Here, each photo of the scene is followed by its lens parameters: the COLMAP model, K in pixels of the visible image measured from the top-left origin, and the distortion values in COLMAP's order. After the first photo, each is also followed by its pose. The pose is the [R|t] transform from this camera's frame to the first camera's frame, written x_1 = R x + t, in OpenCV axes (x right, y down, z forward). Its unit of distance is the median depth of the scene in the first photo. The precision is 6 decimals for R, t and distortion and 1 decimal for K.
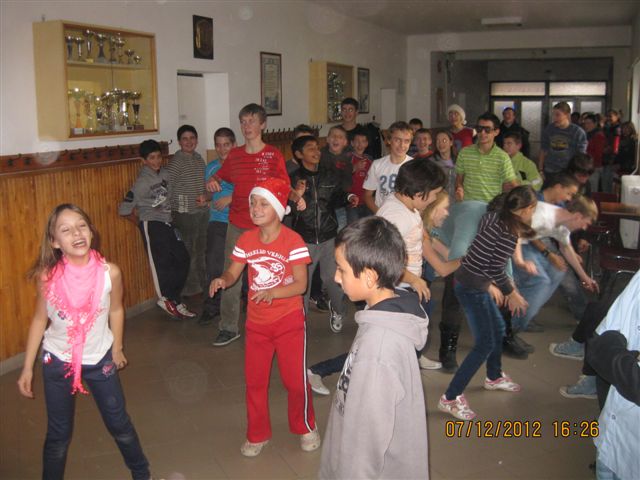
lens RADIAL K [[692.7, 0, 318.7], [0, 692.7, 238.4], [0, 0, 1]] dist [-0.100888, 0.000000]
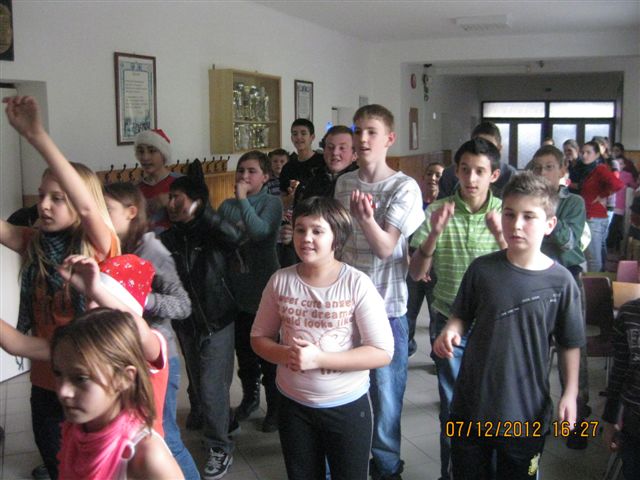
lens RADIAL K [[692.7, 0, 317.3], [0, 692.7, 237.3], [0, 0, 1]] dist [-0.100888, 0.000000]
pose [[0.999919, 0.007980, -0.009941, 0.063671], [-0.008288, 0.999474, -0.031365, -0.032776], [0.009686, 0.031445, 0.999459, 0.160273]]
